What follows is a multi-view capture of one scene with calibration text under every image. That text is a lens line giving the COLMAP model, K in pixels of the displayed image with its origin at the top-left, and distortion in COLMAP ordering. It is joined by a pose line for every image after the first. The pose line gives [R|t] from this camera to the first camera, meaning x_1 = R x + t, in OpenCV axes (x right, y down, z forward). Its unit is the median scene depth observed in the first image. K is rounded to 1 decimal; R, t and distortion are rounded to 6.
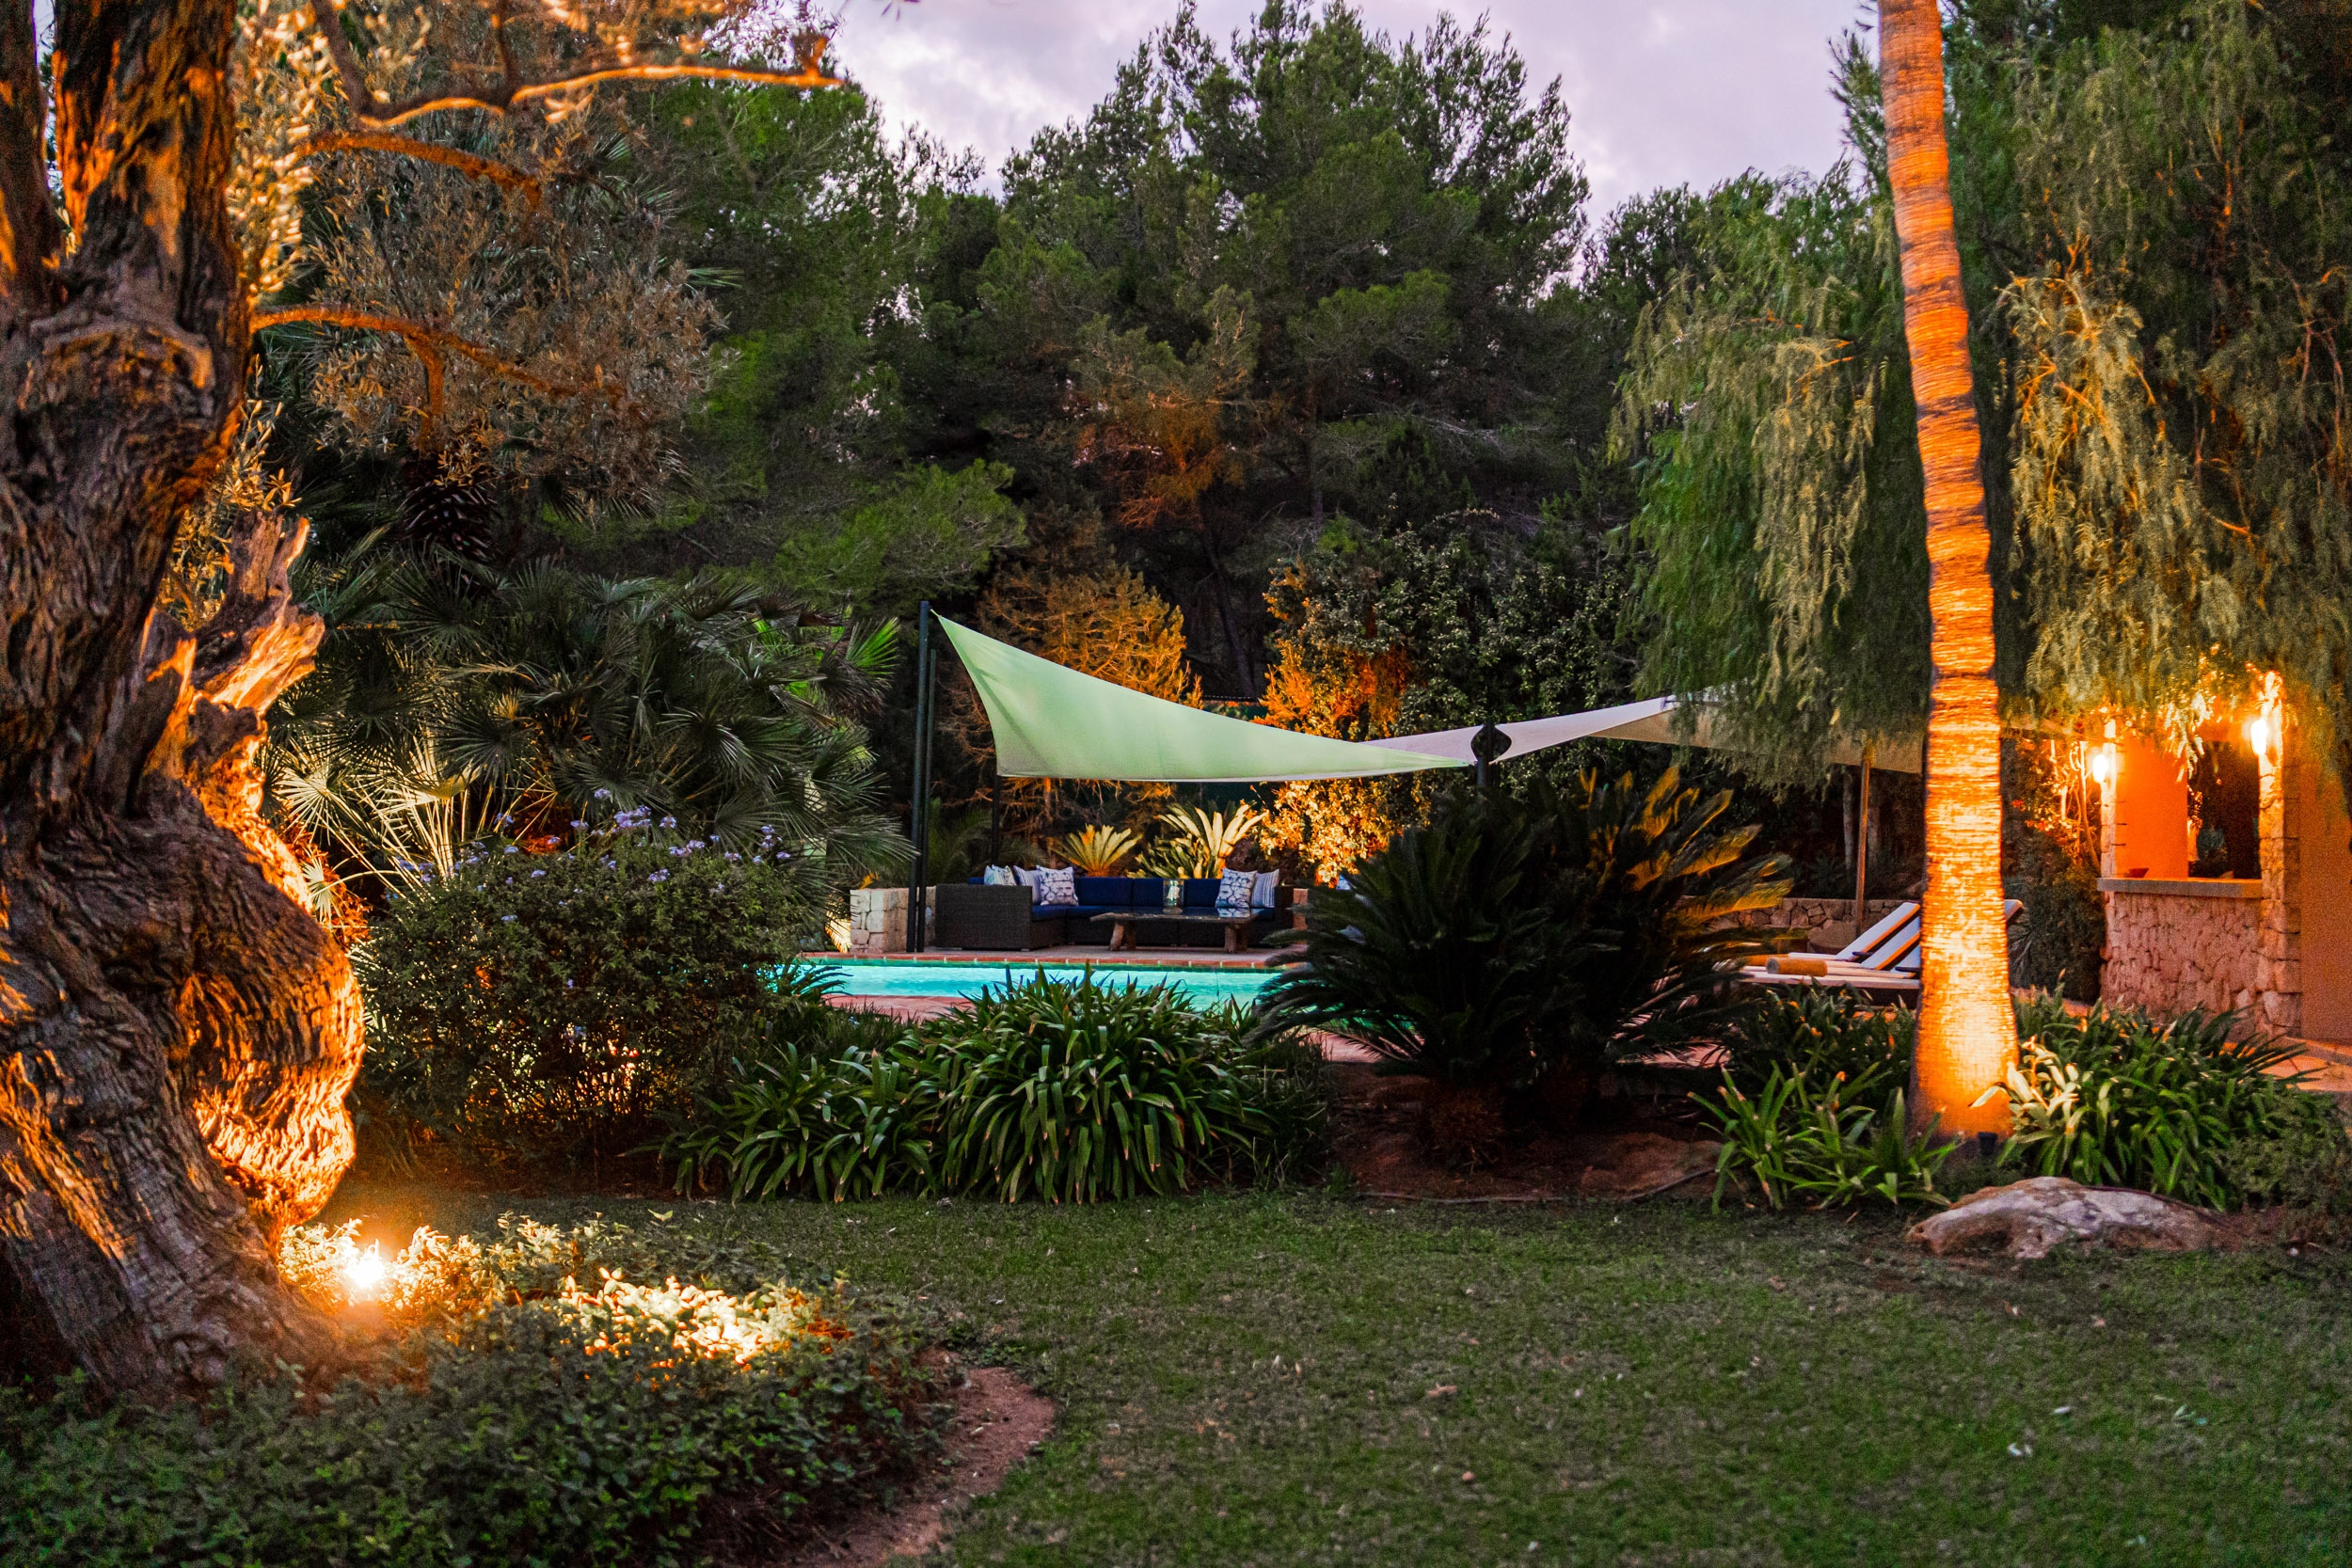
lens RADIAL K [[2260.7, 0, 1203.4], [0, 2260.7, 785.5], [0, 0, 1]] dist [-0.009258, 0.001830]
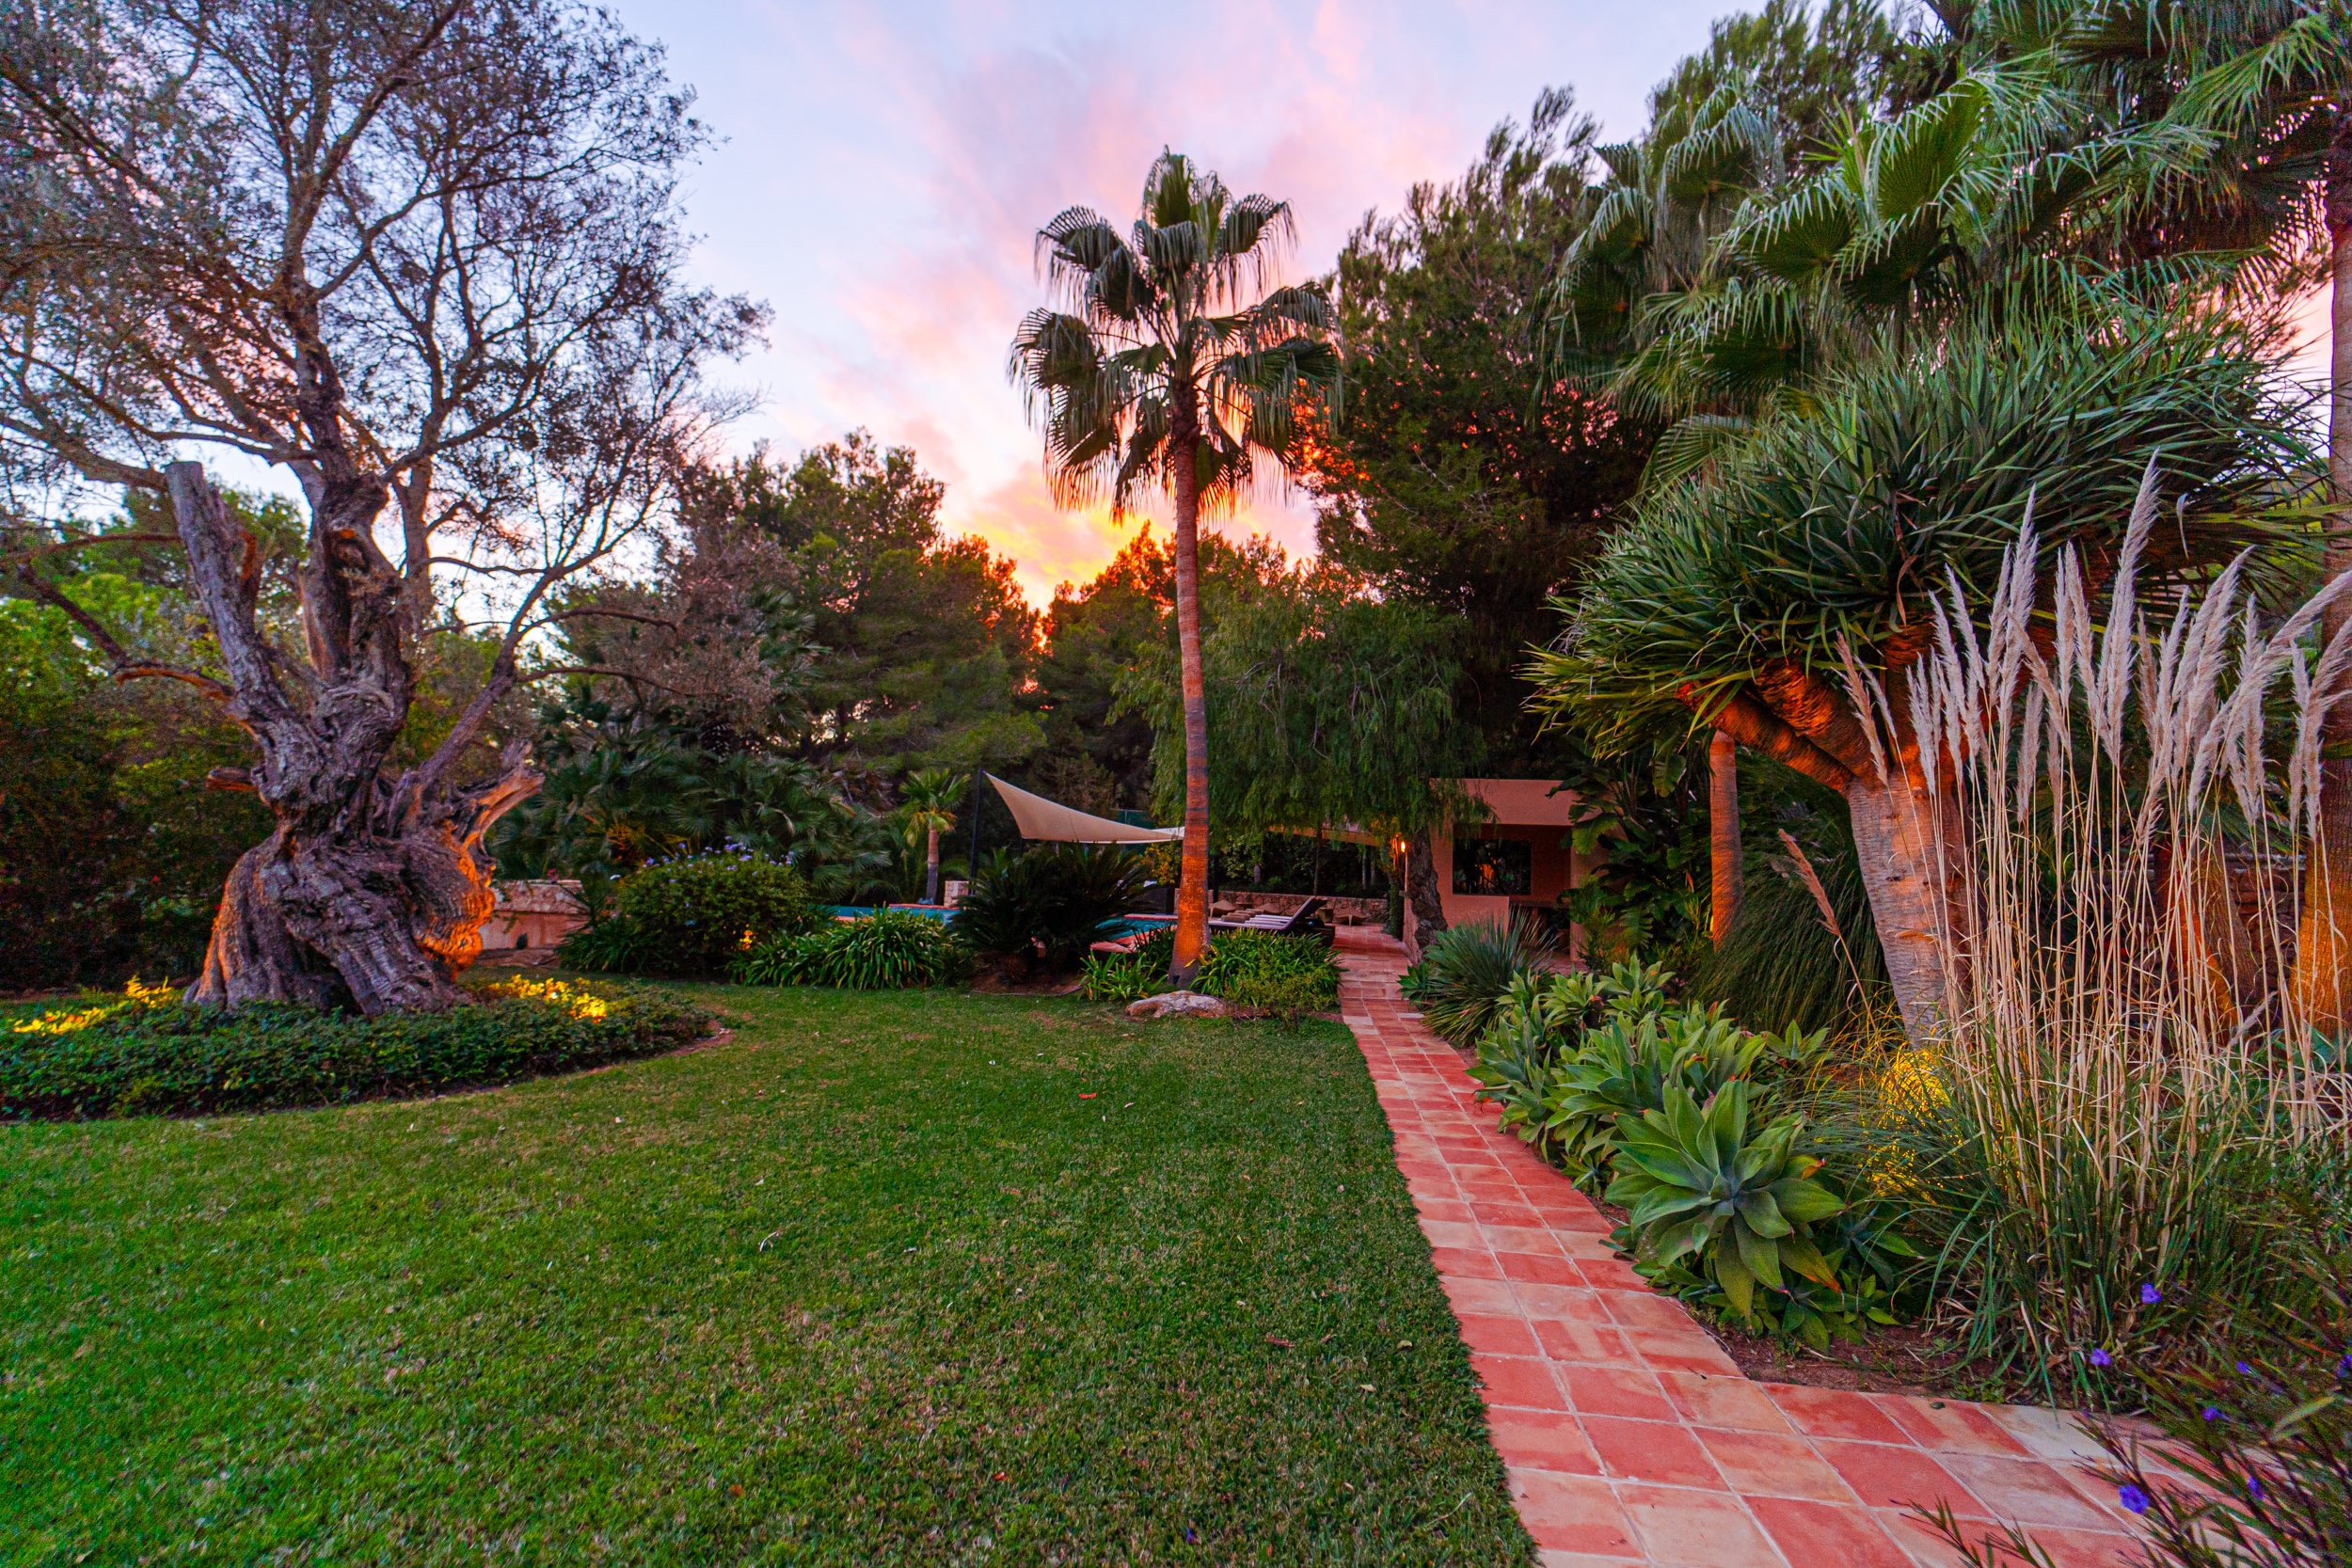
lens RADIAL K [[965.4, 0, 1176.0], [0, 965.4, 784.0], [0, 0, 1]] dist [-0.000216, -0.000055]
pose [[0.998621, 0.025289, -0.045998, 0.377734], [-0.028111, 0.997694, -0.061775, -0.004178], [0.044330, 0.062983, 0.997030, -0.176302]]
